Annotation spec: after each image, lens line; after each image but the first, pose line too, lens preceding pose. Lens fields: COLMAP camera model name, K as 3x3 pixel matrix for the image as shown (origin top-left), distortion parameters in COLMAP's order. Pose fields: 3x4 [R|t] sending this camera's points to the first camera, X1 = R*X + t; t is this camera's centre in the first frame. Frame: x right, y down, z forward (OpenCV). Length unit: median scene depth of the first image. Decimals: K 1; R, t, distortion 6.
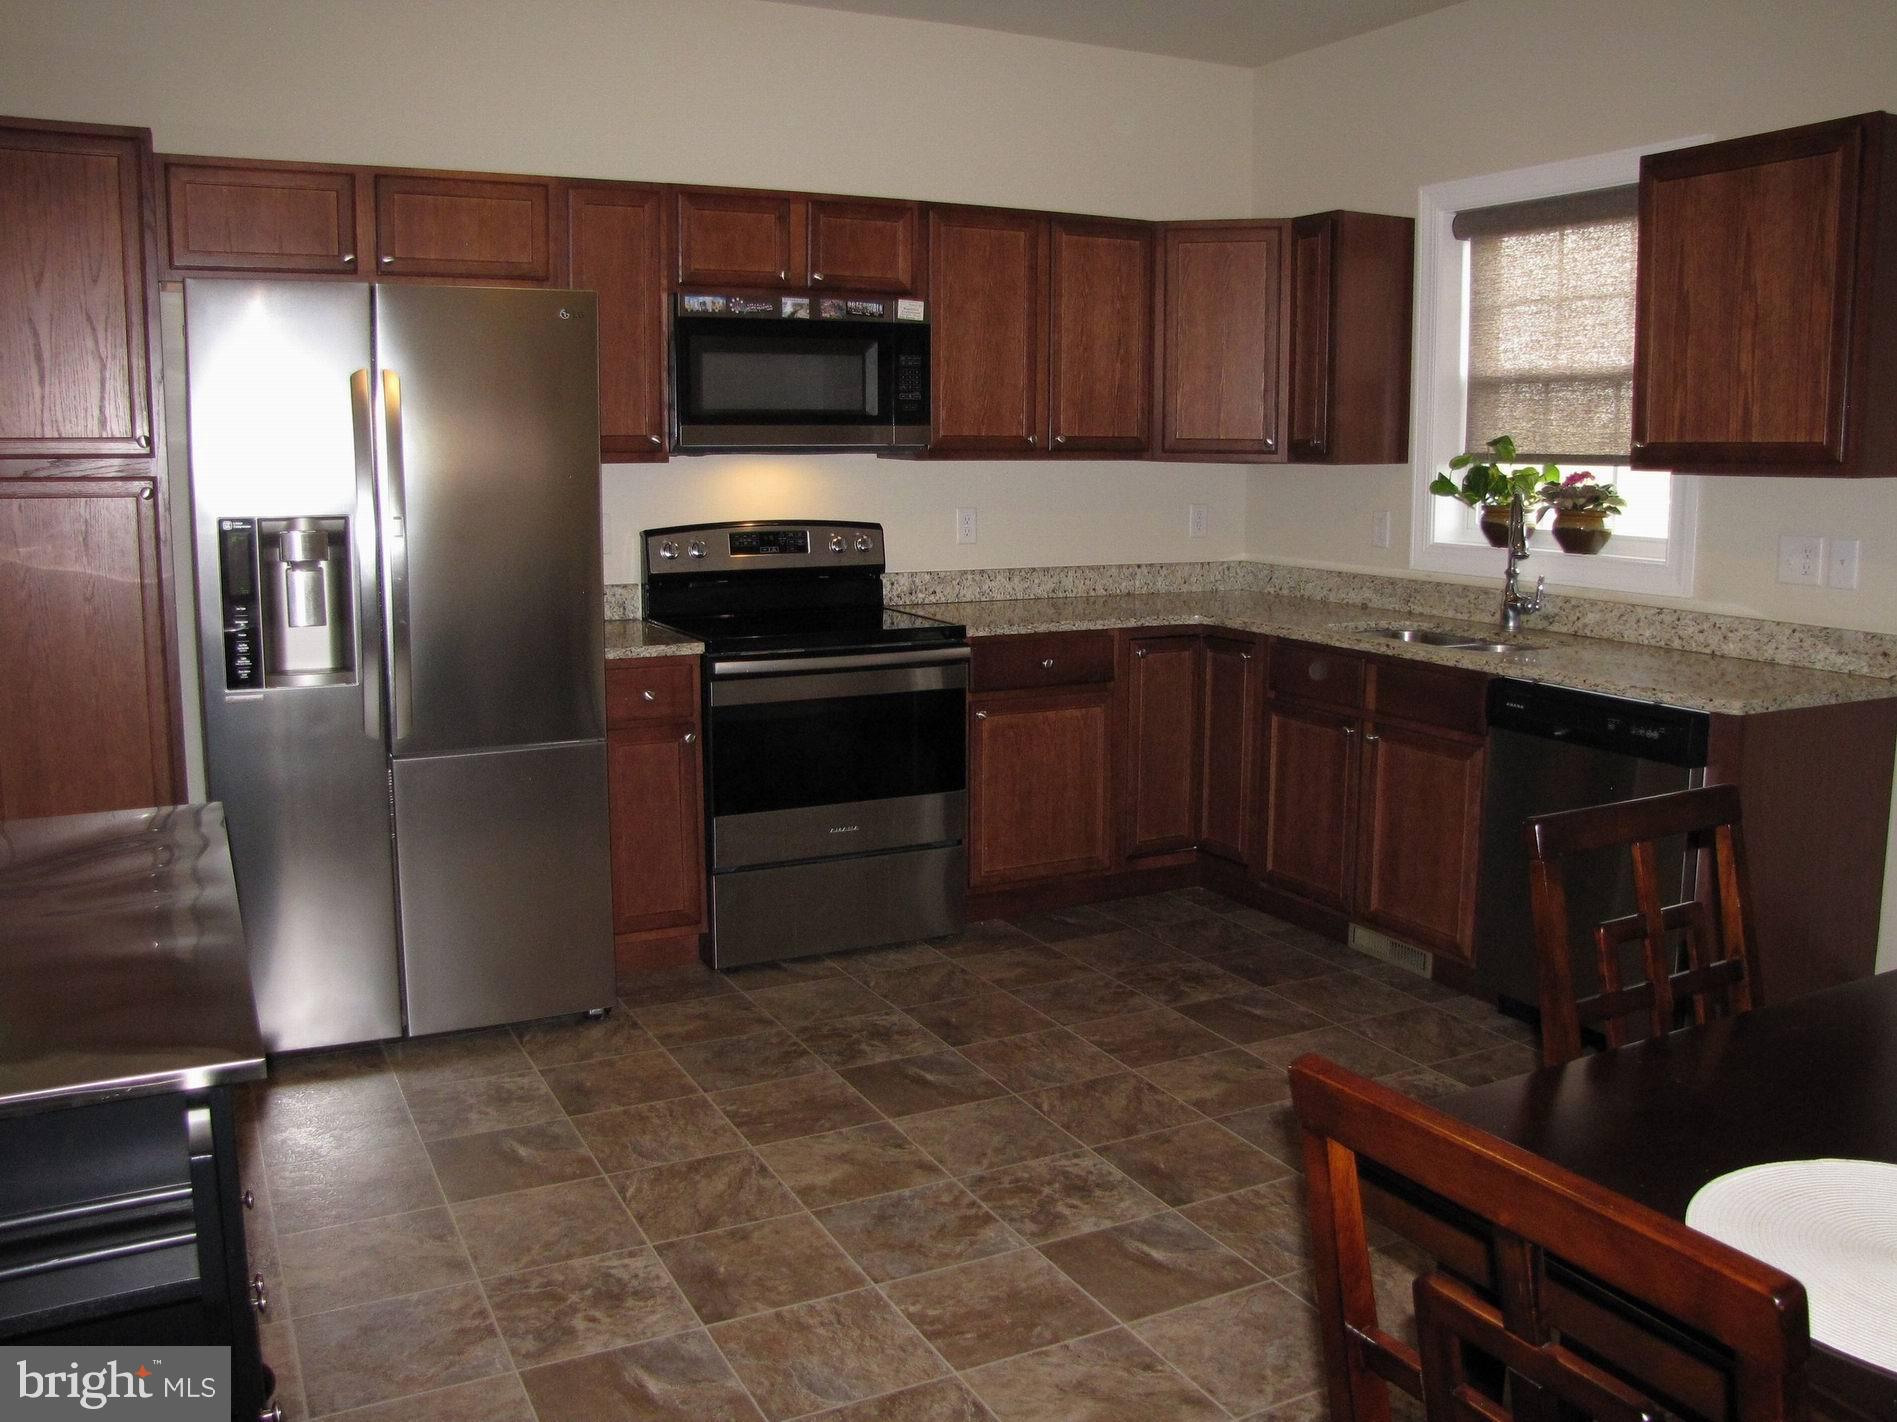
lens RADIAL K [[1601.5, 0, 971.0], [0, 1601.5, 676.6], [0, 0, 1]] dist [-0.182260, 0.169776]
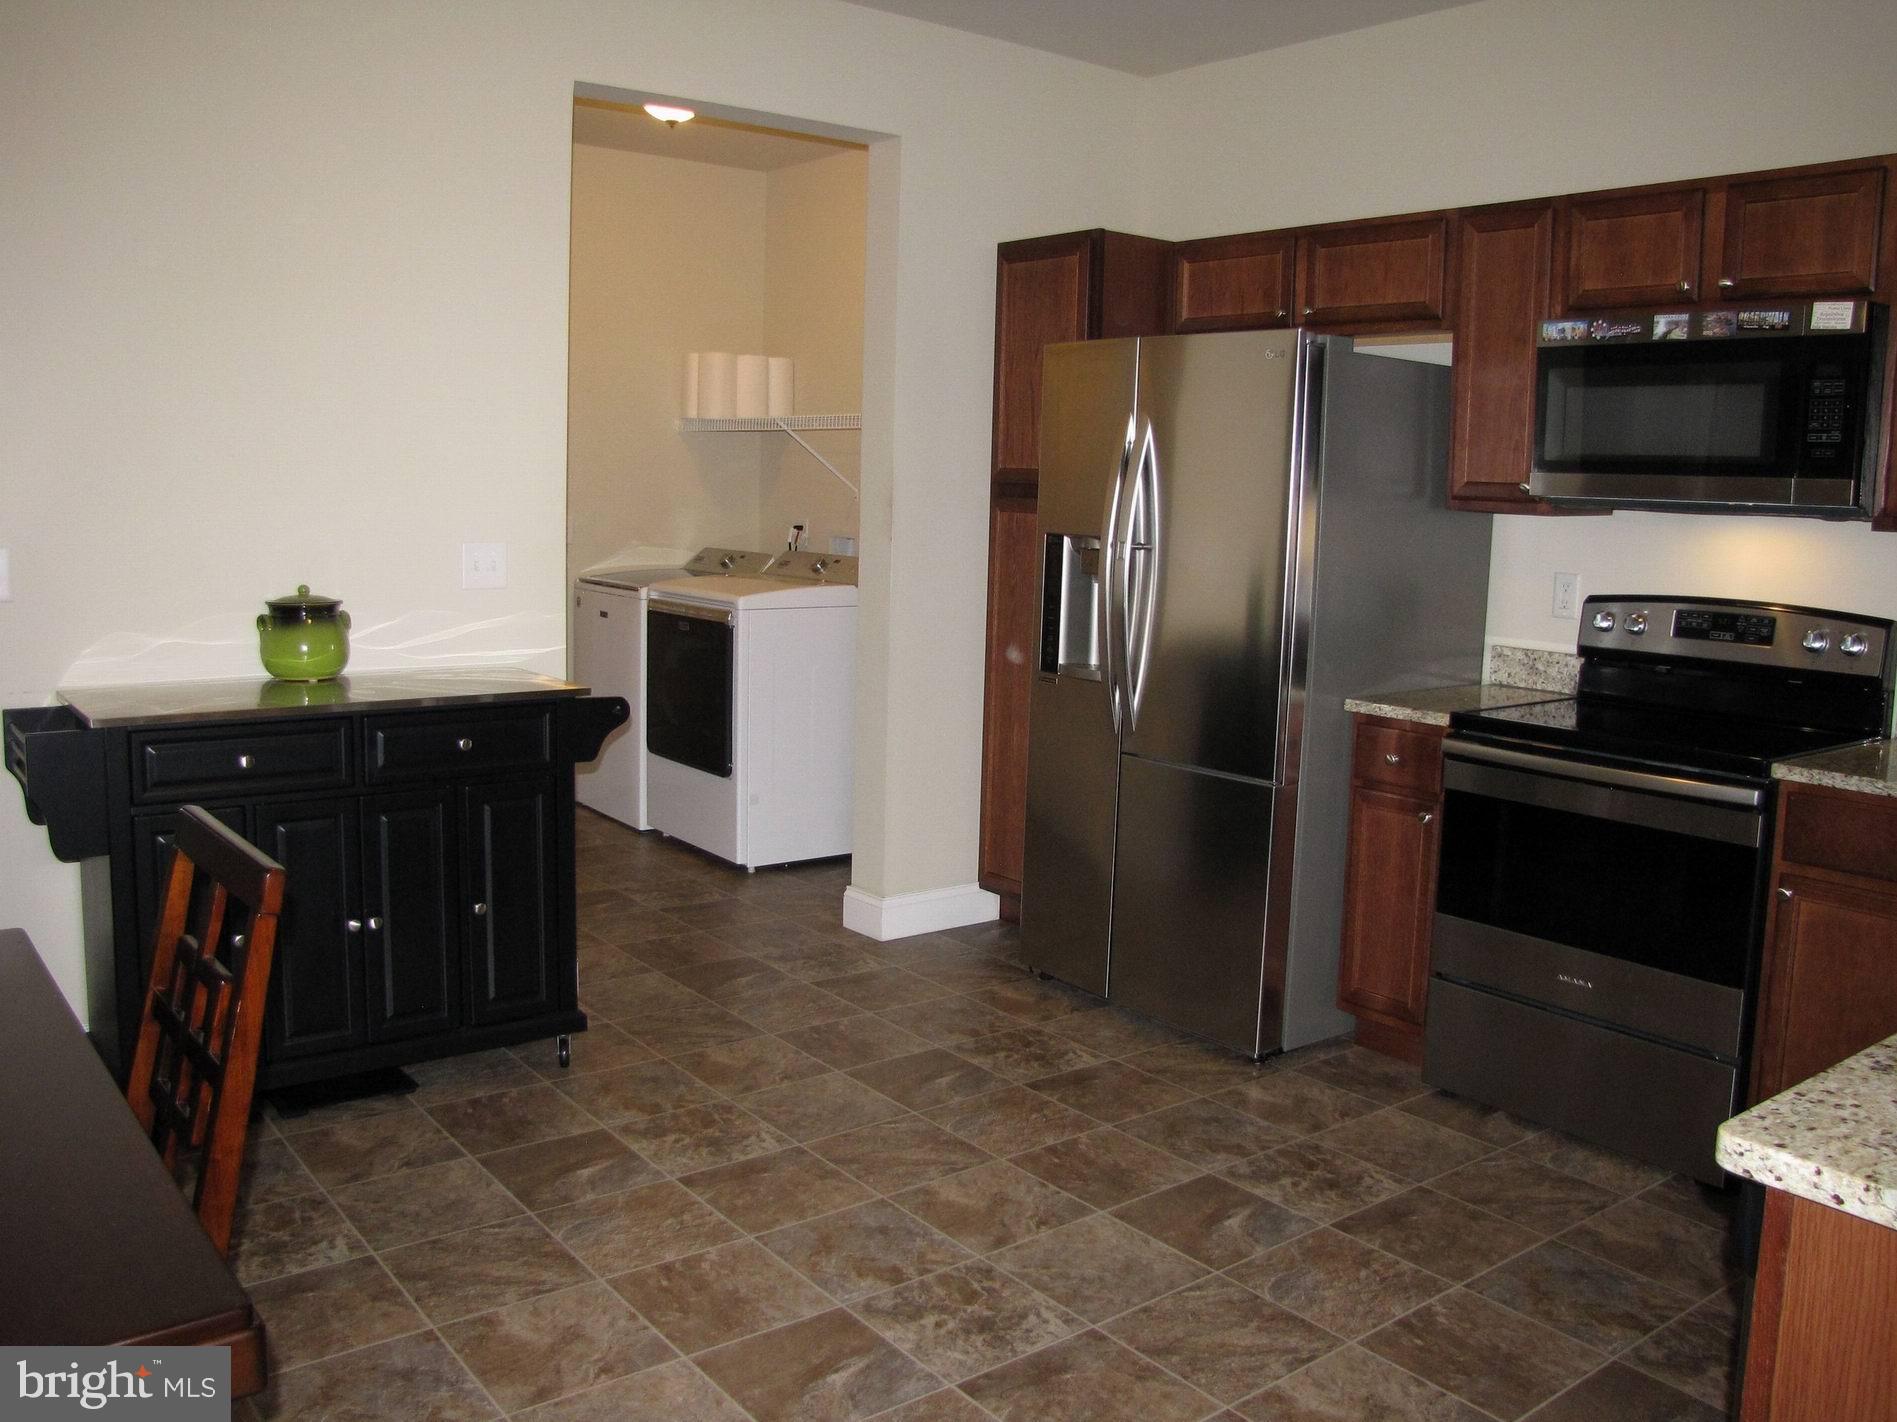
lens RADIAL K [[1601.5, 0, 971.0], [0, 1601.5, 676.6], [0, 0, 1]] dist [-0.182260, 0.169776]
pose [[0.188105, 0.121169, -0.974646, 0.651102], [-0.166620, 0.981913, 0.089915, -0.078451], [0.967912, 0.145482, 0.204892, 0.574105]]
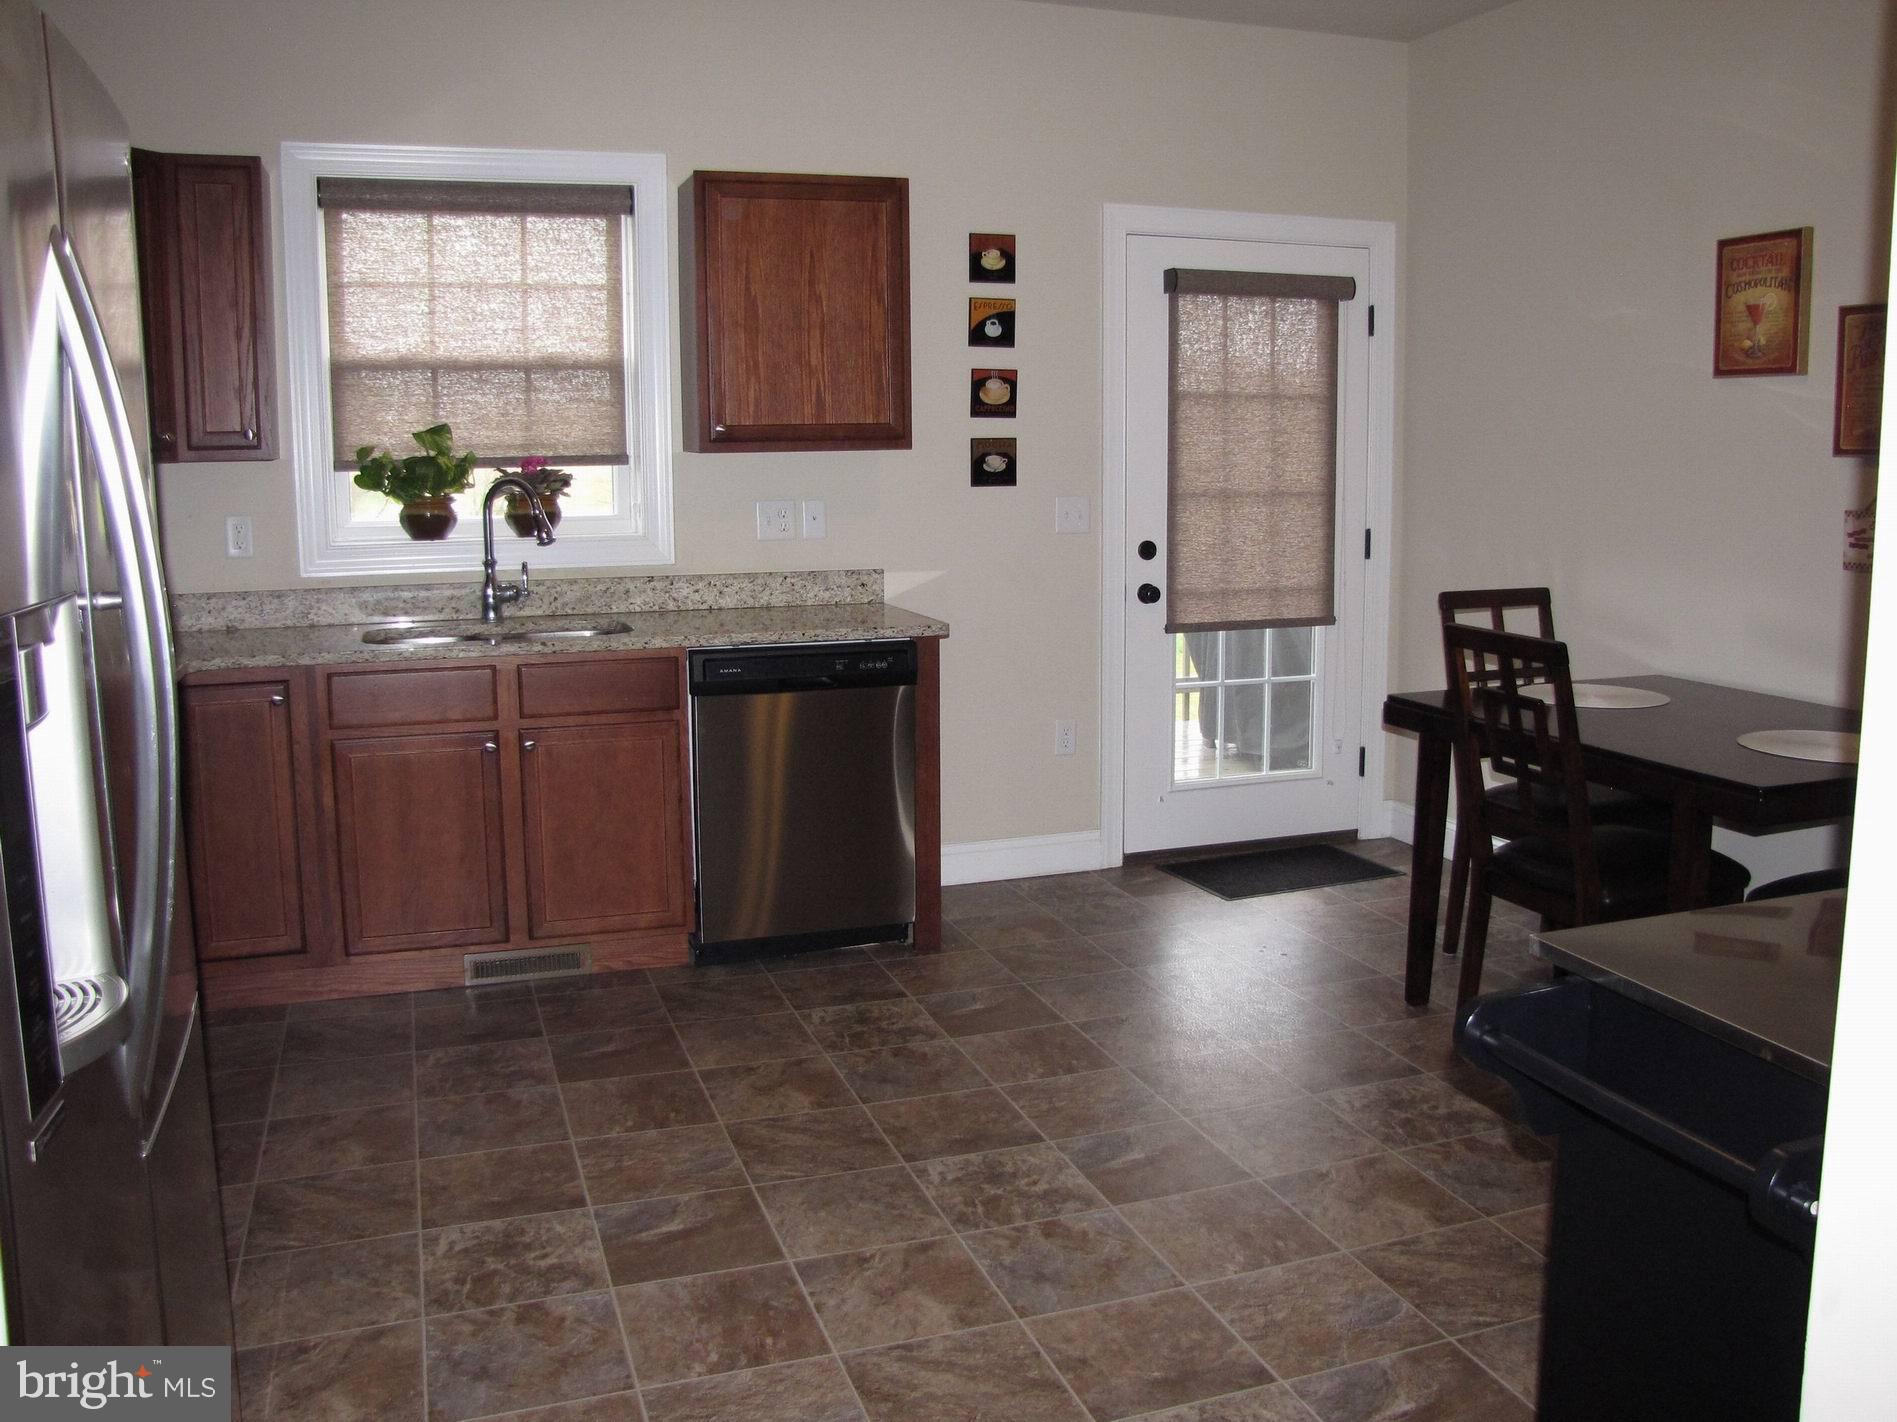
lens RADIAL K [[1601.5, 0, 971.0], [0, 1601.5, 676.6], [0, 0, 1]] dist [-0.182260, 0.169776]
pose [[0.139057, -0.146584, 0.979376, -0.647811], [0.146136, 0.981194, 0.126107, -0.084349], [-0.979442, 0.125586, 0.157863, 0.615766]]
